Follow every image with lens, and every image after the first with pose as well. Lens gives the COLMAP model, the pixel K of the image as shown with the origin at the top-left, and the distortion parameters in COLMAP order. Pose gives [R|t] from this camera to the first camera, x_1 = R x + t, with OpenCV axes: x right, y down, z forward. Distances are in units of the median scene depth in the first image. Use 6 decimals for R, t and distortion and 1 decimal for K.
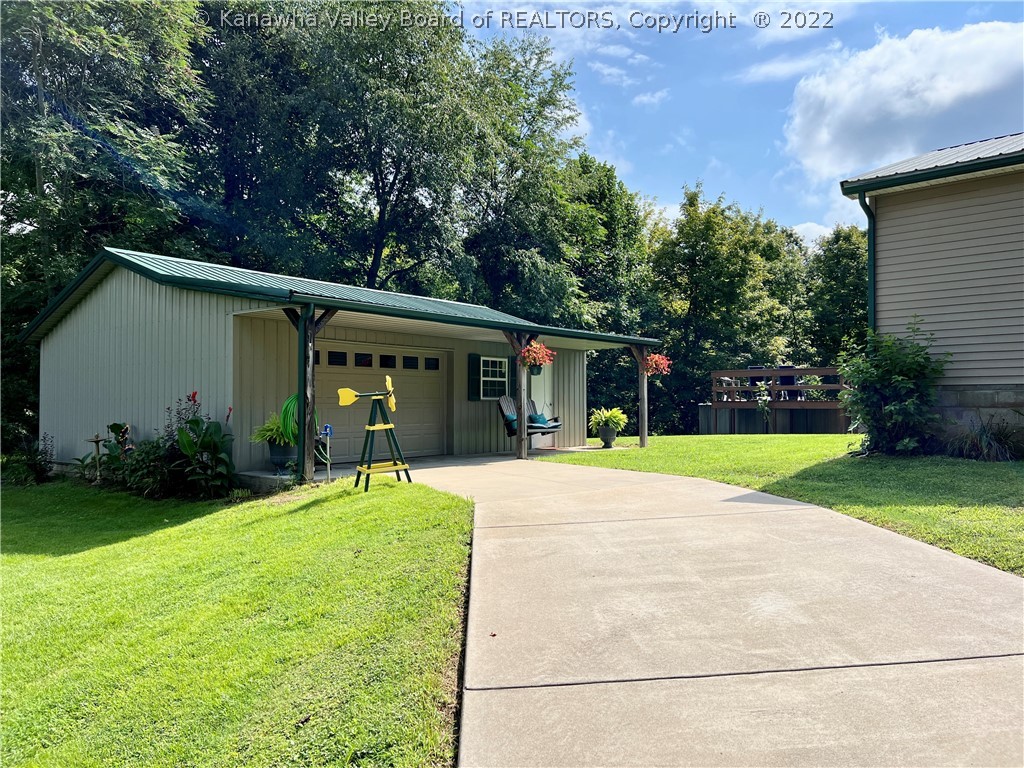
lens RADIAL K [[756.3, 0, 526.5], [0, 756.3, 379.4], [0, 0, 1]] dist [0.093143, -0.164657]
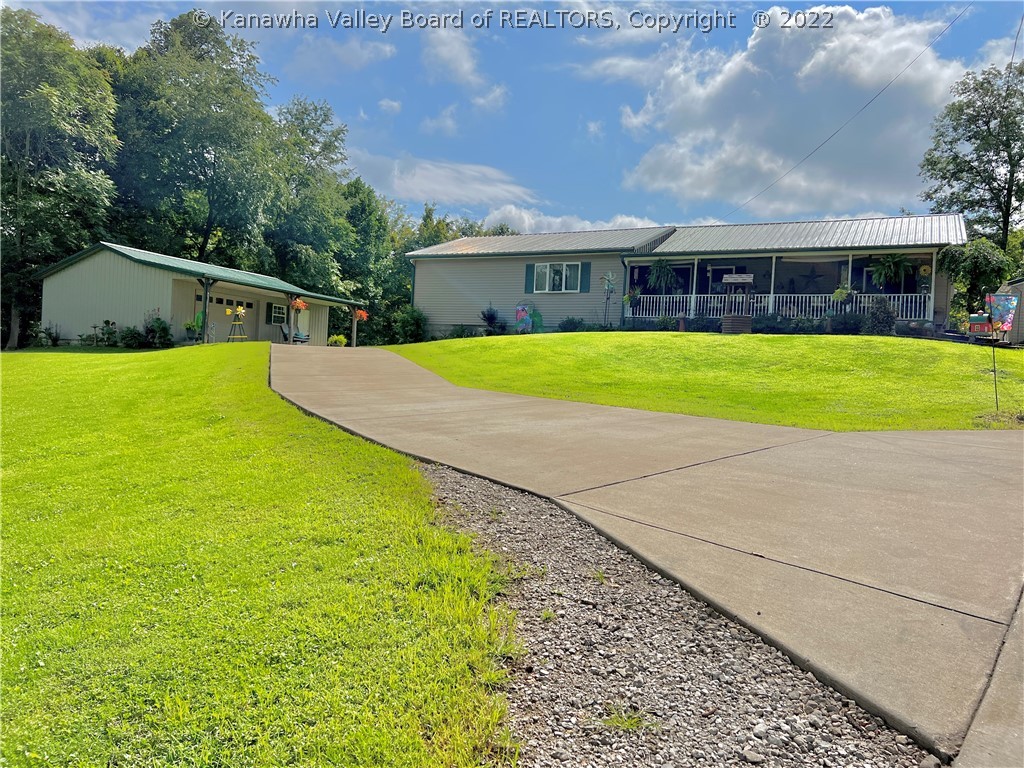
lens RADIAL K [[756.3, 0, 526.5], [0, 756.3, 379.4], [0, 0, 1]] dist [0.093143, -0.164657]
pose [[0.962377, 0.053659, 0.266368, 0.058864], [-0.064544, 0.997393, 0.032274, 0.058788], [-0.263942, -0.048252, 0.963331, -1.139425]]
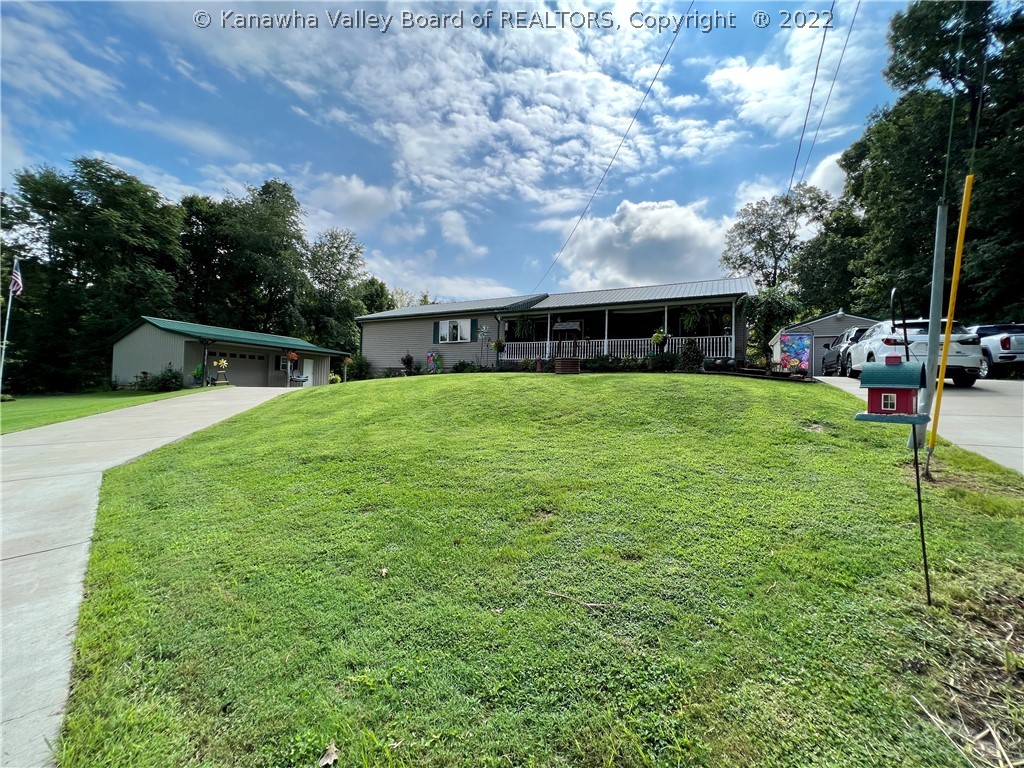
lens RADIAL K [[405.3, 0, 514.2], [0, 405.3, 365.4], [0, 0, 1]] dist [0.007659, 0.000162]
pose [[0.965356, 0.042402, 0.257468, 0.388974], [-0.036948, 0.998979, -0.025986, 0.014256], [-0.258307, 0.015573, 0.965937, -0.777247]]
